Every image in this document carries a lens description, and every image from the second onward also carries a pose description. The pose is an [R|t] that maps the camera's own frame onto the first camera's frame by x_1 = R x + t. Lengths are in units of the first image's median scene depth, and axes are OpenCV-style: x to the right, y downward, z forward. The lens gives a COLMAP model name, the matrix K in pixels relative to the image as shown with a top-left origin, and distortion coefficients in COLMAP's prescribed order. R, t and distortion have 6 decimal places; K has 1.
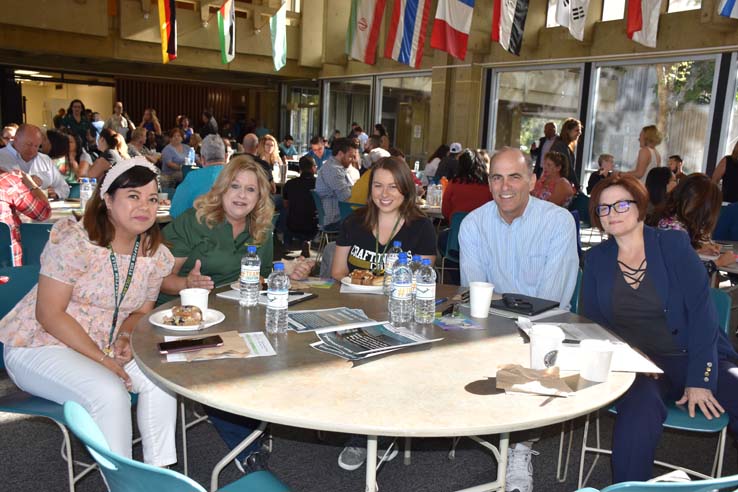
lens RADIAL K [[702.7, 0, 369.0], [0, 702.7, 246.0], [0, 0, 1]] dist [-0.062959, -0.004126]
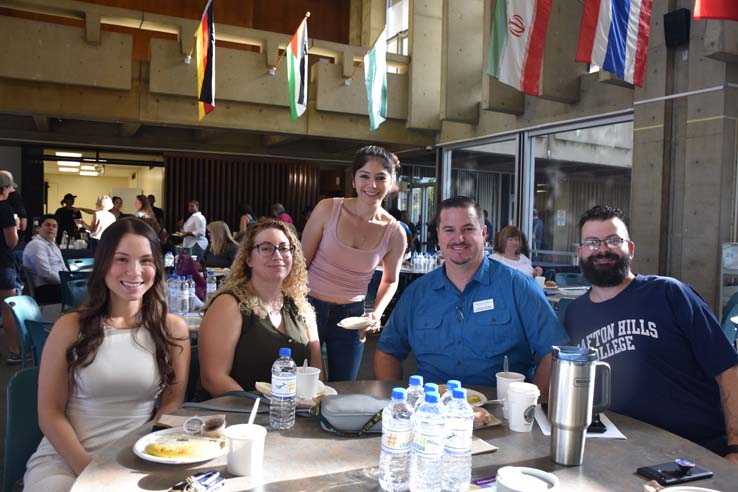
lens RADIAL K [[762.3, 0, 369.0], [0, 762.3, 246.0], [0, 0, 1]] dist [-0.212307, -0.004711]
pose [[0.988115, -0.018402, -0.152613, -0.029666], [-0.001885, 0.991284, -0.131732, -0.048417], [0.153707, 0.130454, 0.979467, 0.322294]]
